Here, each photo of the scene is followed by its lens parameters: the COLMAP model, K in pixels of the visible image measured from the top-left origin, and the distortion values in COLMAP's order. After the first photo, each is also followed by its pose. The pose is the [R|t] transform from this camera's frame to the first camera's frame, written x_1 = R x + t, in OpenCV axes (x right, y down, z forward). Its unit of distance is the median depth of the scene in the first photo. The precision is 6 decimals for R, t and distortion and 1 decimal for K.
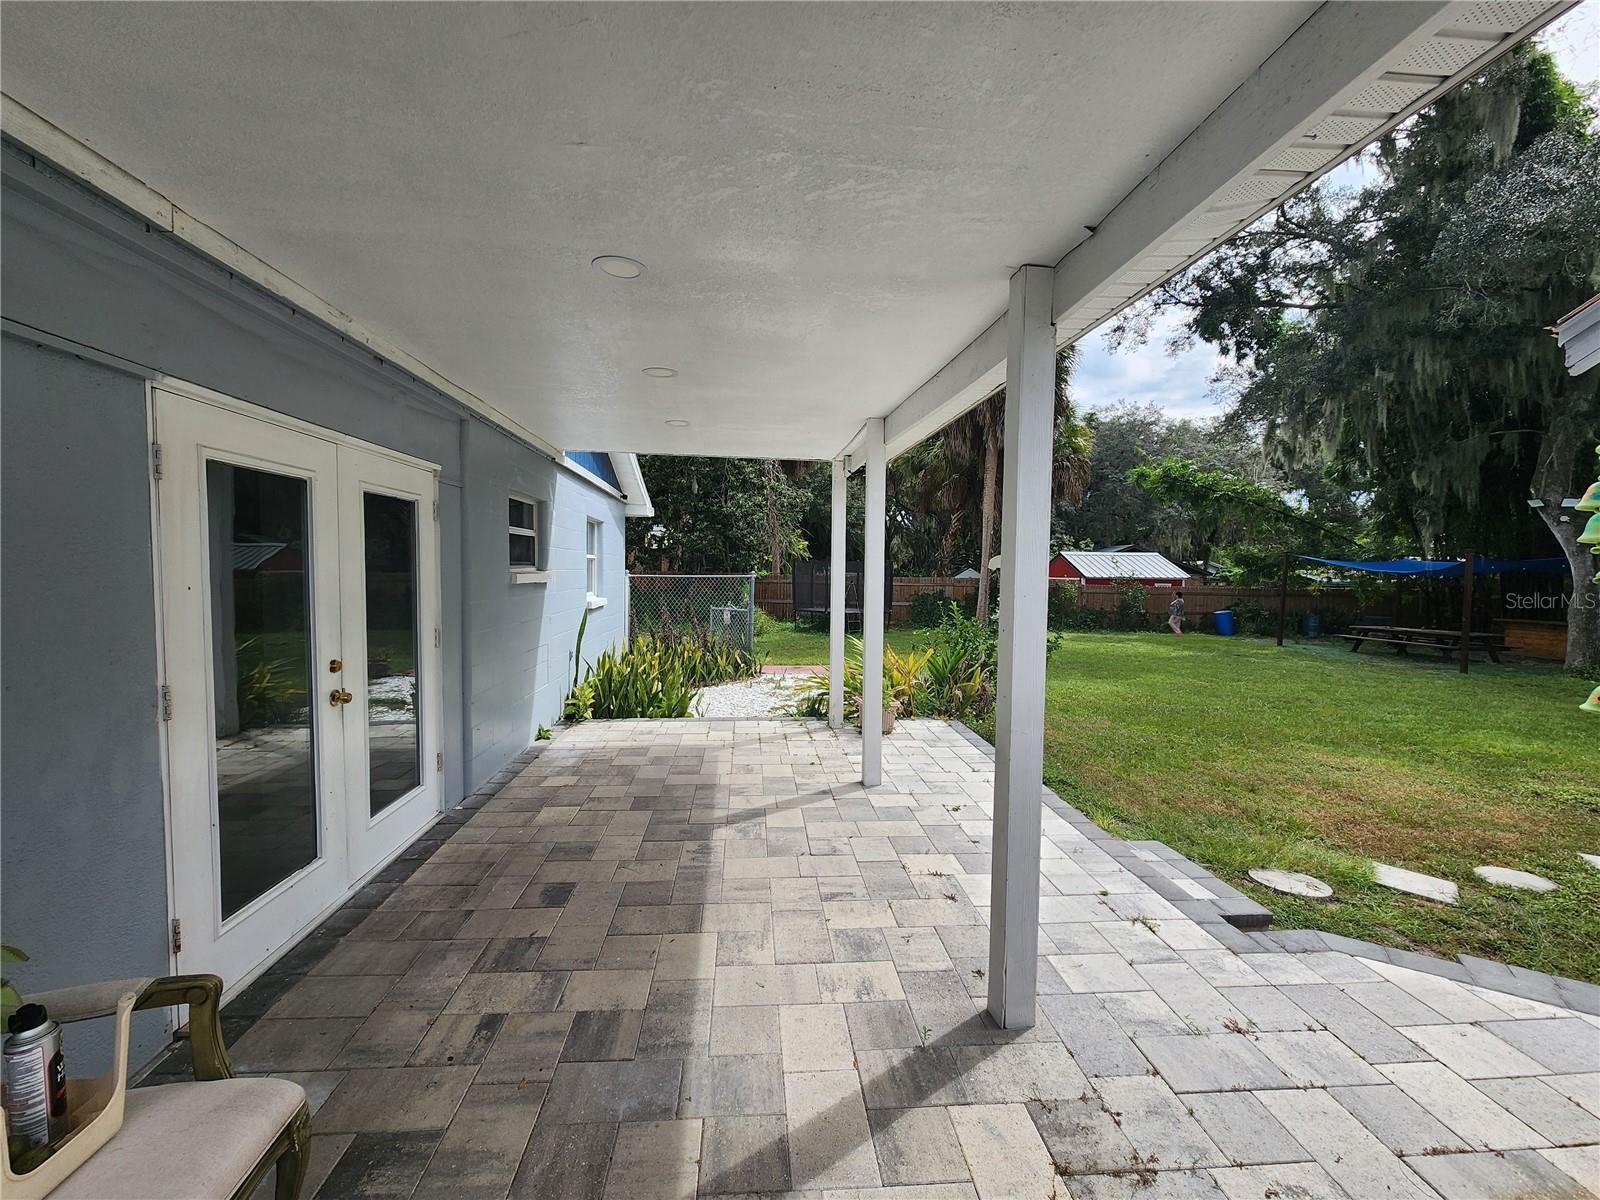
lens RADIAL K [[655.4, 0, 796.8], [0, 655.4, 605.1], [0, 0, 1]] dist [0.003096, -0.000671]
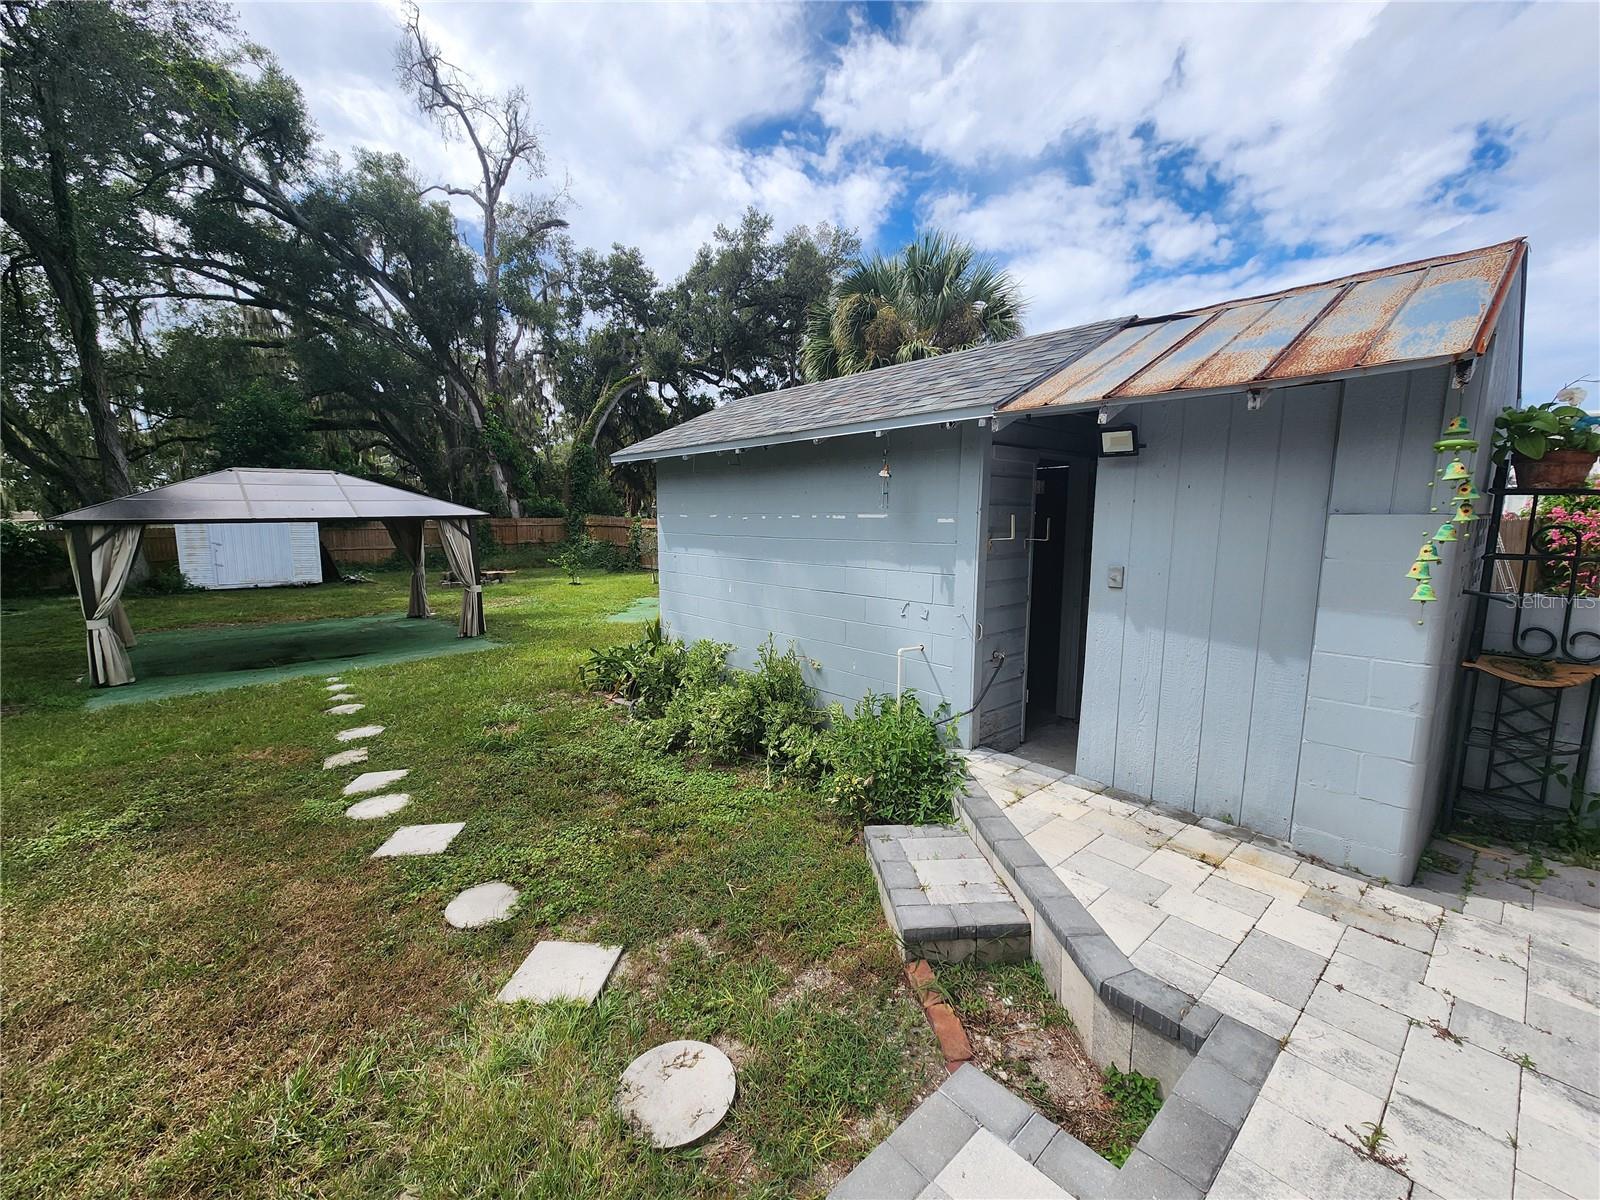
lens RADIAL K [[655.4, 0, 792.3], [0, 655.4, 604.2], [0, 0, 1]] dist [0.003096, -0.000671]
pose [[-0.597171, -0.120381, 0.793029, 0.368644], [0.039471, 0.983066, 0.178951, -0.080230], [-0.801142, 0.138166, -0.582307, 1.406457]]
